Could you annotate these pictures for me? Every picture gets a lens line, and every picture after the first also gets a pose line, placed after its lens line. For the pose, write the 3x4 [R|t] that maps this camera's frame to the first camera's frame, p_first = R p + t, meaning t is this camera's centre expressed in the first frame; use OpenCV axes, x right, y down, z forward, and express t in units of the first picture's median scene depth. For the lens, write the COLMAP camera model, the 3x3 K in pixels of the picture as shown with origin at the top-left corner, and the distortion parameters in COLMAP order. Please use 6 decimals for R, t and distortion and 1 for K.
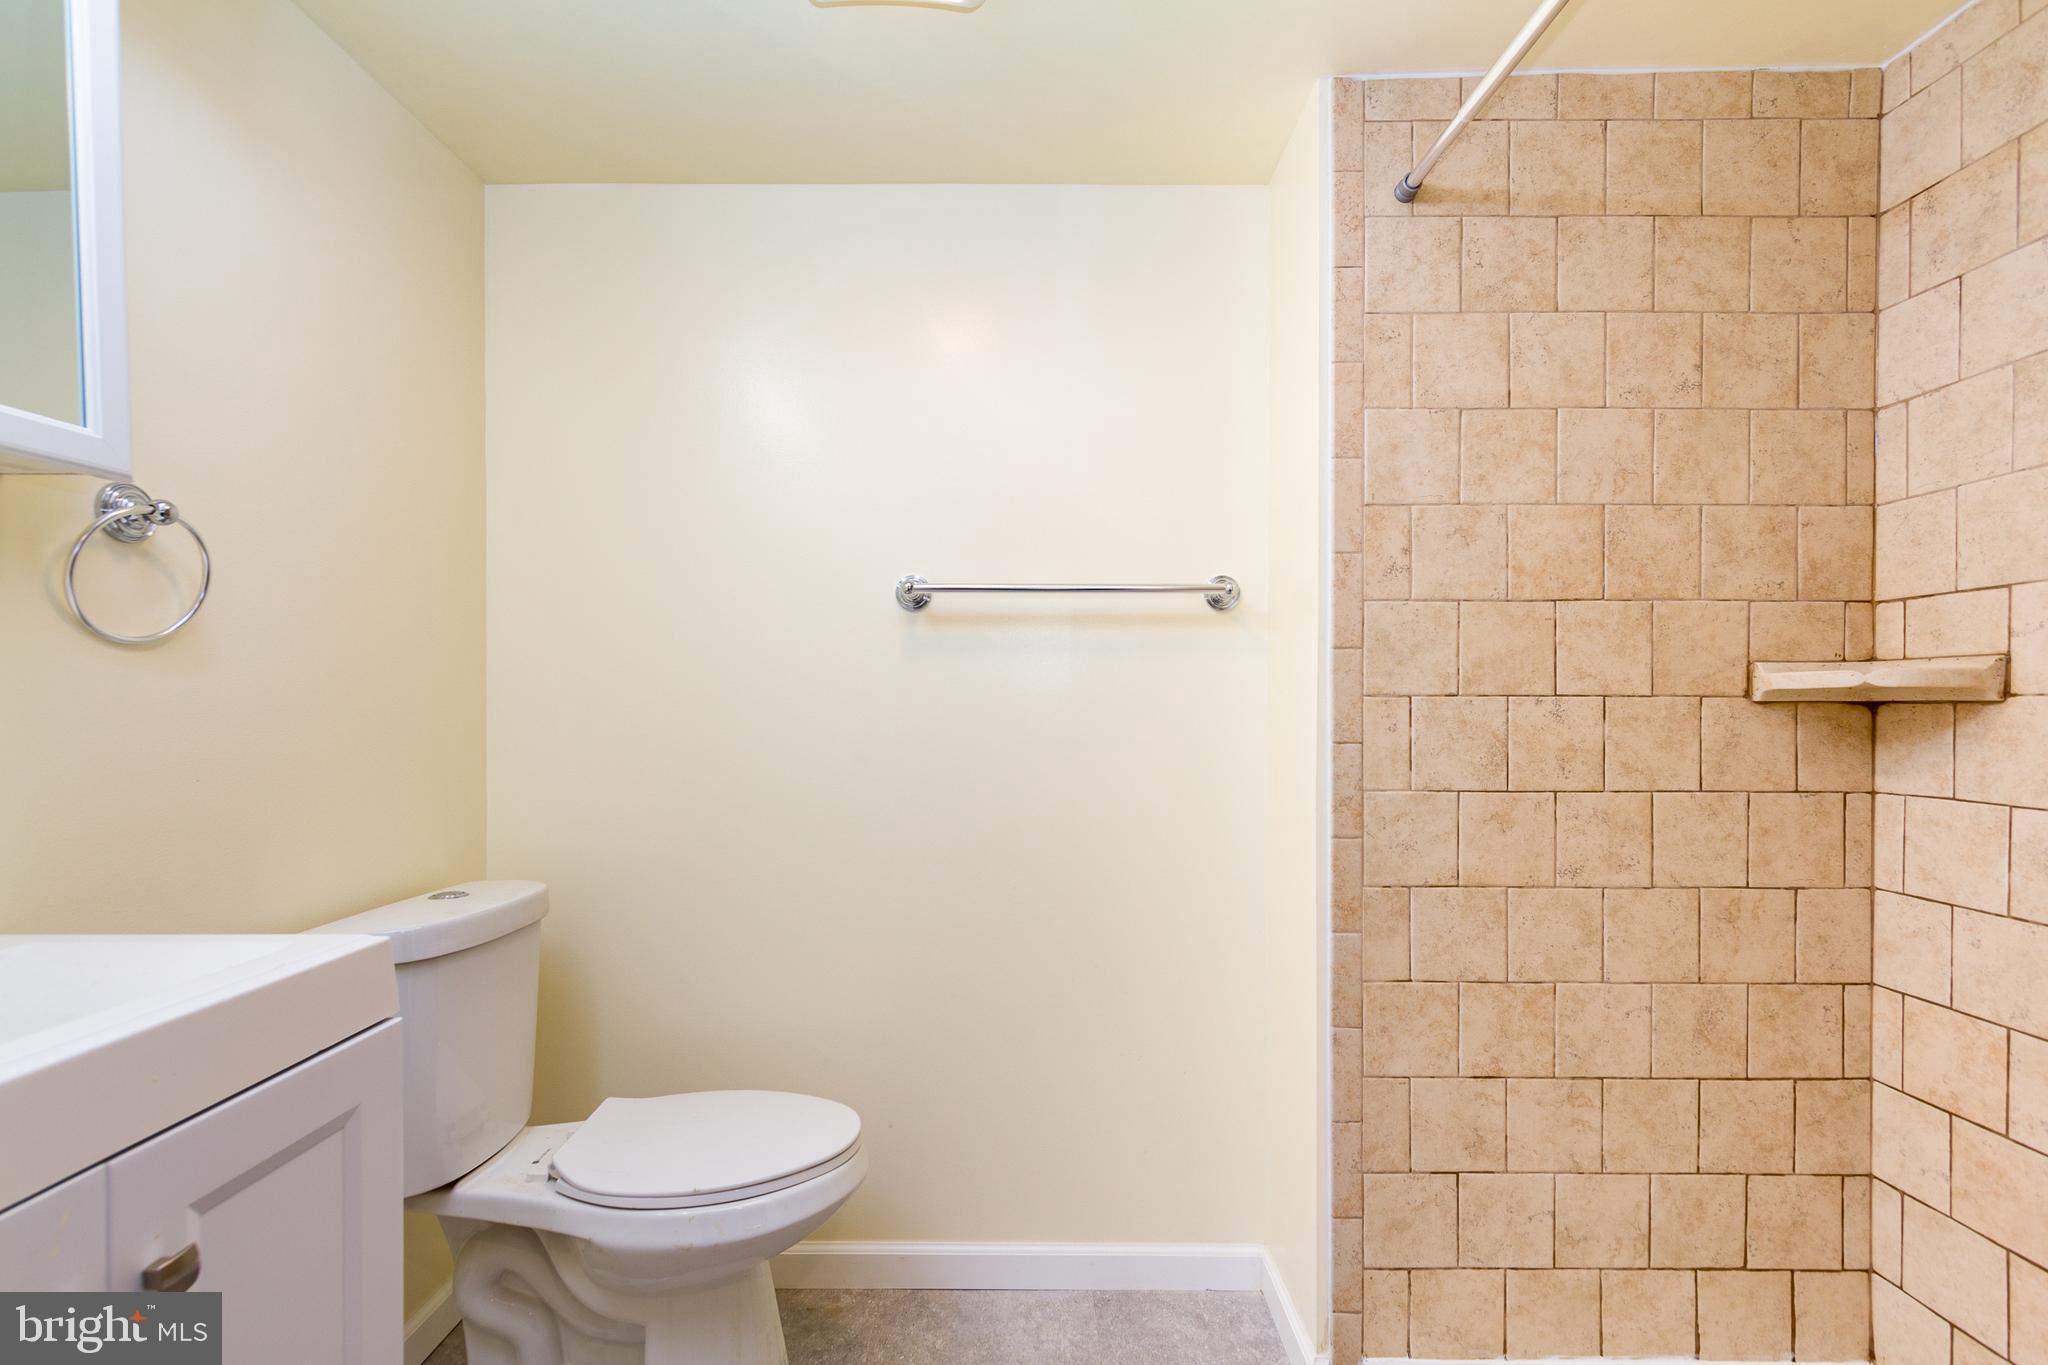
lens RADIAL K [[986.2, 0, 1058.9], [0, 986.2, 700.2], [0, 0, 1]] dist [0.006744, -0.003555]
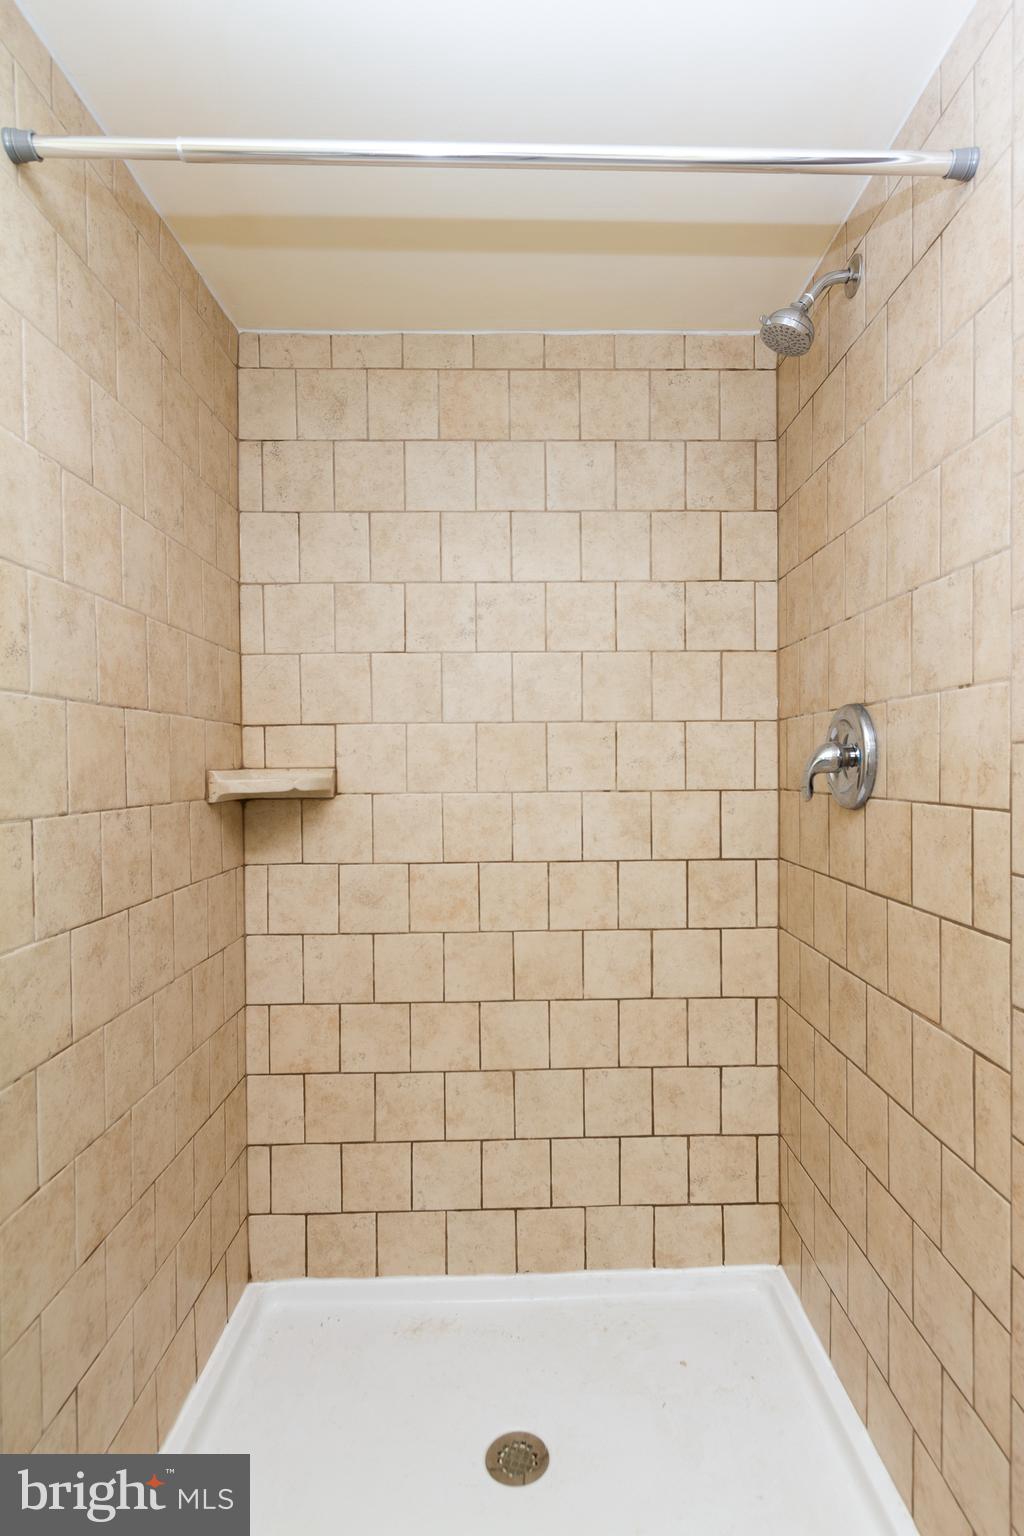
lens RADIAL K [[778.5, 0, 517.7], [0, 778.5, 771.9], [0, 0, 1]] dist [0.006438, -0.001294]
pose [[0.003062, -0.011425, 0.999930, -0.248127], [-0.000037, 0.999935, 0.011425, -0.047765], [-0.999995, -0.000072, 0.003061, 0.621111]]
